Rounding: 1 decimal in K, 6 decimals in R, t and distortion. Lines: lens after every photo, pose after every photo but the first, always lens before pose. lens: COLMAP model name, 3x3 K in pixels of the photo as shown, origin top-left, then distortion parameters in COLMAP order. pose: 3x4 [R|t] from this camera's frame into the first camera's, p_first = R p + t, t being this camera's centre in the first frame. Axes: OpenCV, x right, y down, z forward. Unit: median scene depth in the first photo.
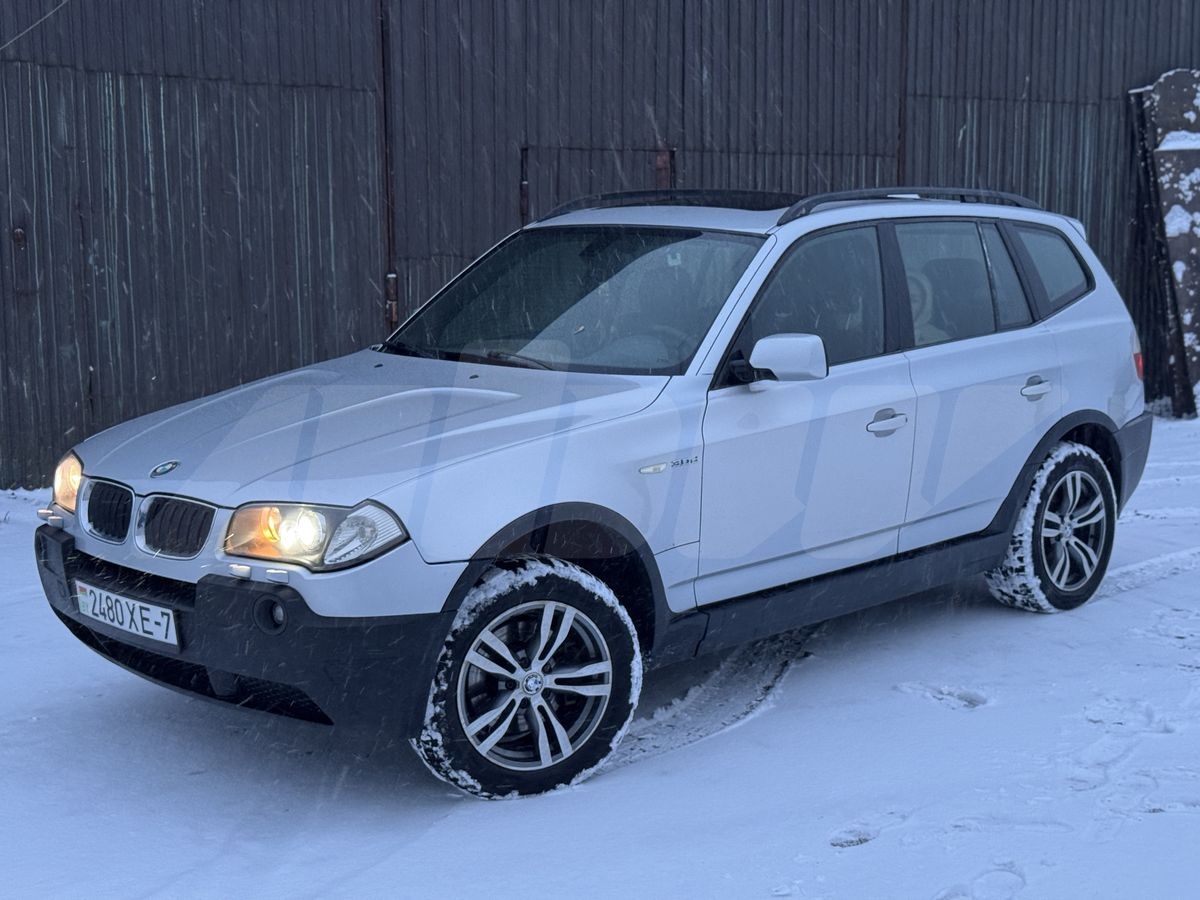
lens RADIAL K [[1654.8, 0, 606.0], [0, 1654.8, 452.2], [0, 0, 1]] dist [0.117564, 0.000000]
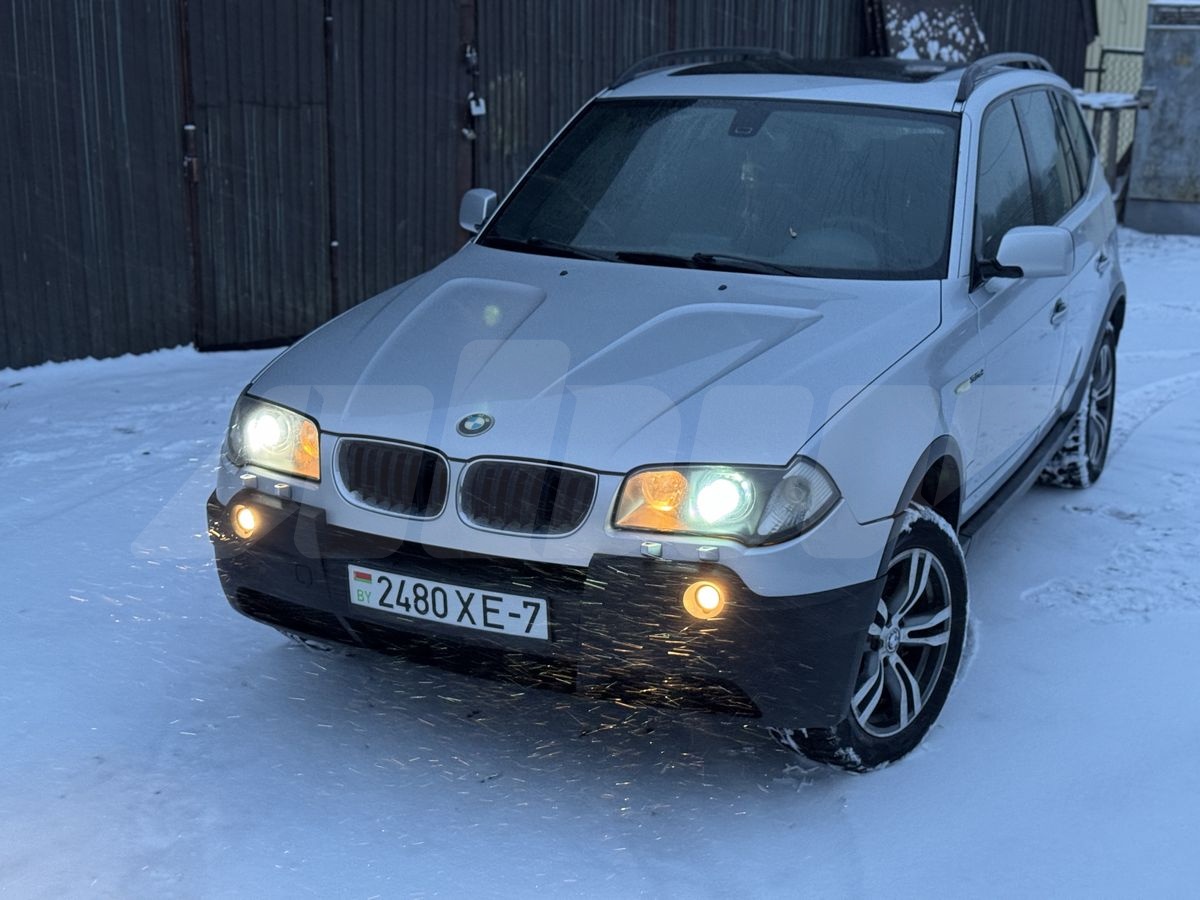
lens RADIAL K [[1654.8, 0, 595.5], [0, 1654.8, 454.3], [0, 0, 1]] dist [0.117564, 0.000000]
pose [[0.942637, -0.064680, 0.327494, -0.473813], [0.028663, 0.993109, 0.113638, -0.065266], [-0.332587, -0.097733, 0.937995, 0.220154]]
